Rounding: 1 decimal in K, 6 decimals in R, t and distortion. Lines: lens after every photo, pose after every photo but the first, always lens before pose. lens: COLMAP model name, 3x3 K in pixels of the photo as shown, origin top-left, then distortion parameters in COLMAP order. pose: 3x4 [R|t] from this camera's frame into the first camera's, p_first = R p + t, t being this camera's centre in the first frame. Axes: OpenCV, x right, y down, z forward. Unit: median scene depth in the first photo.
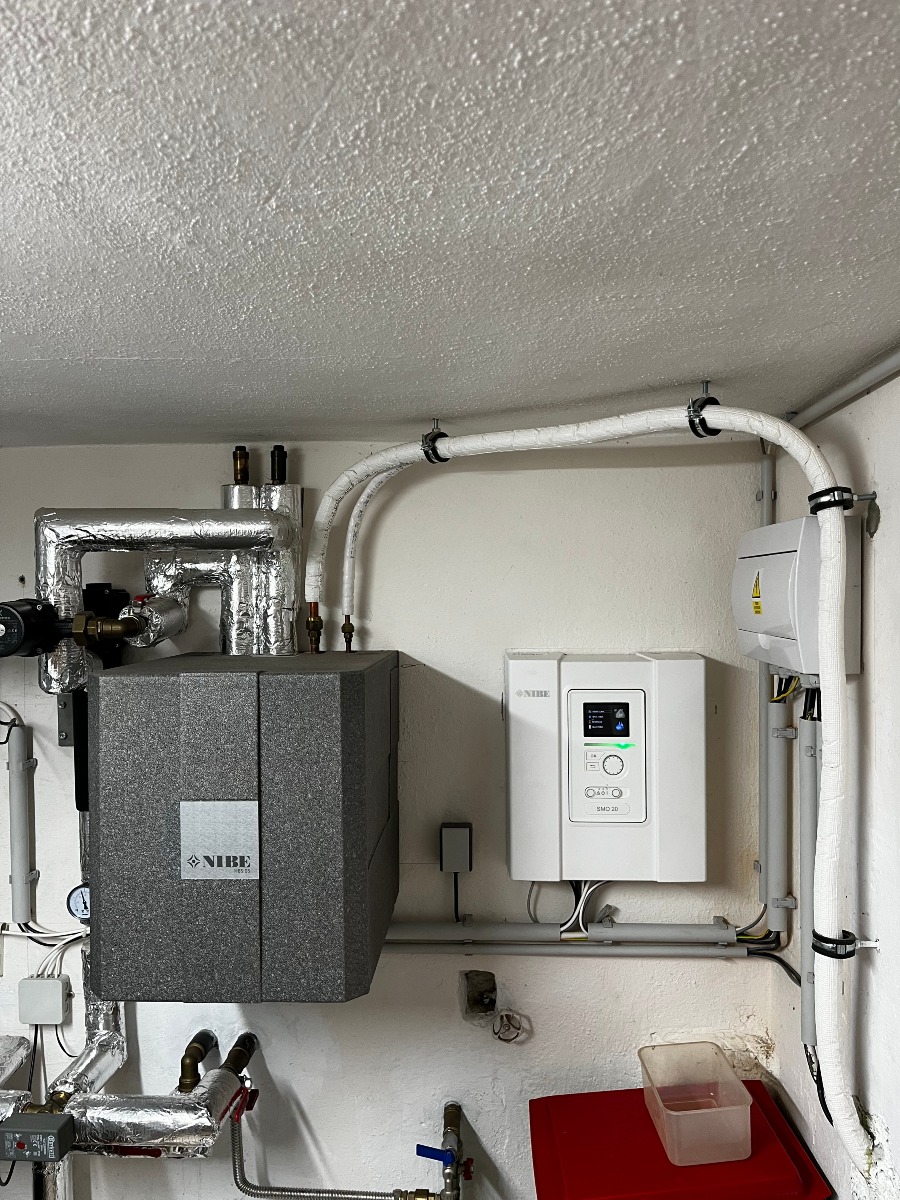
lens RADIAL K [[931.9, 0, 450.0], [0, 931.9, 600.0], [0, 0, 1]] dist [0.050472, -0.067995]
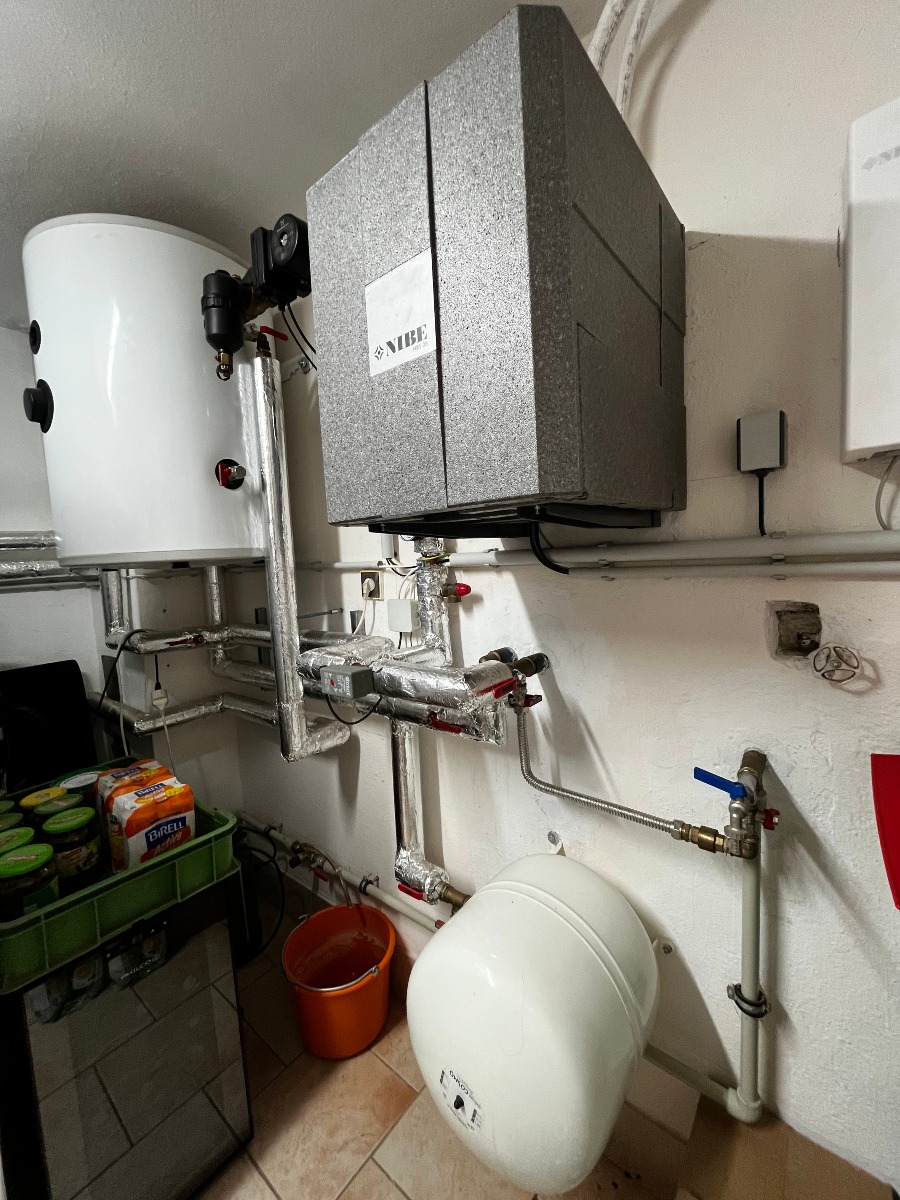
lens RADIAL K [[479.5, 0, 450.0], [0, 479.5, 600.0], [0, 0, 1]] dist [-0.000761, -0.000316]
pose [[0.800210, 0.014985, -0.599532, 0.042013], [0.034961, 0.996822, 0.071578, 0.363123], [0.598700, -0.078238, 0.797143, 0.497643]]
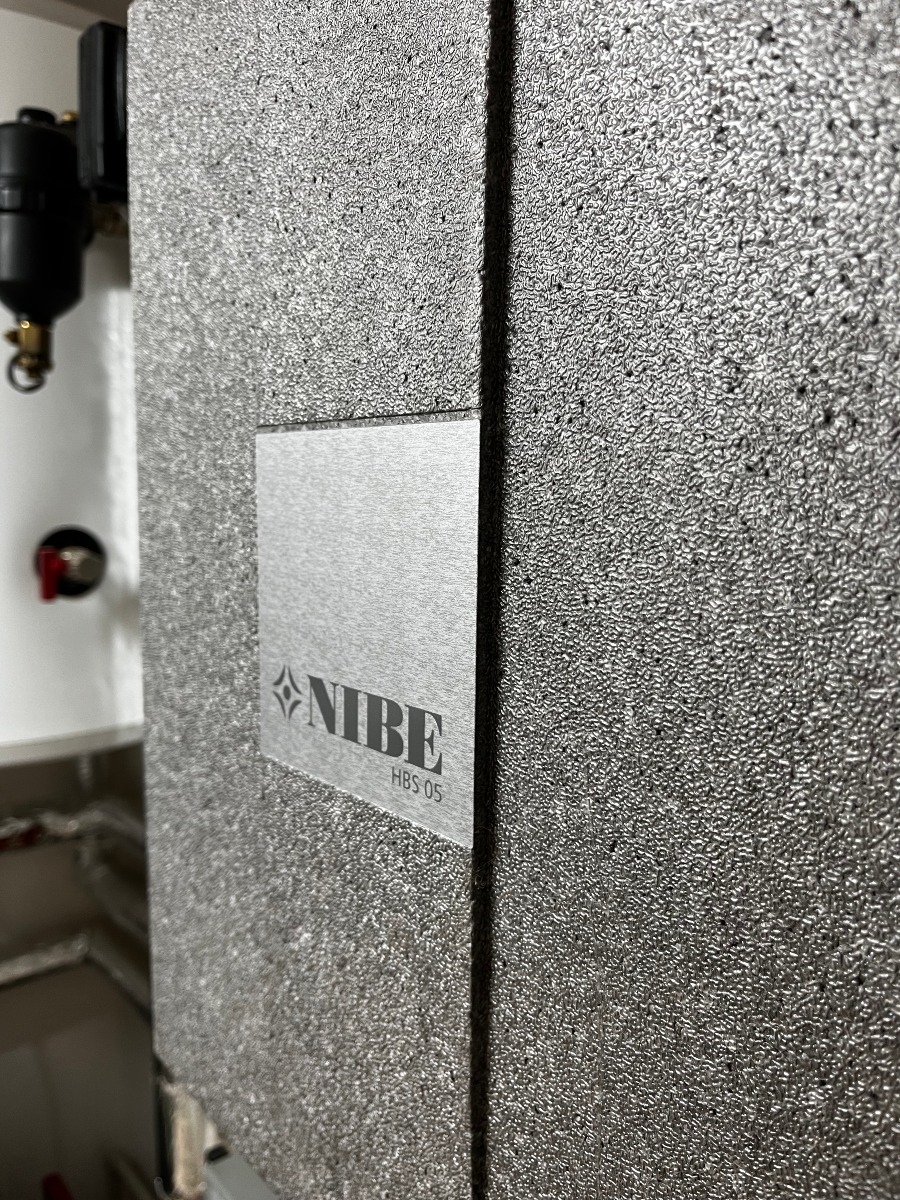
lens RADIAL K [[931.9, 0, 450.0], [0, 931.9, 600.0], [0, 0, 1]] dist [0.050472, -0.067995]
pose [[0.676046, 0.104682, -0.729385, -0.059732], [-0.029731, 0.992926, 0.114950, 0.171877], [0.736259, -0.056026, 0.674377, 0.659203]]
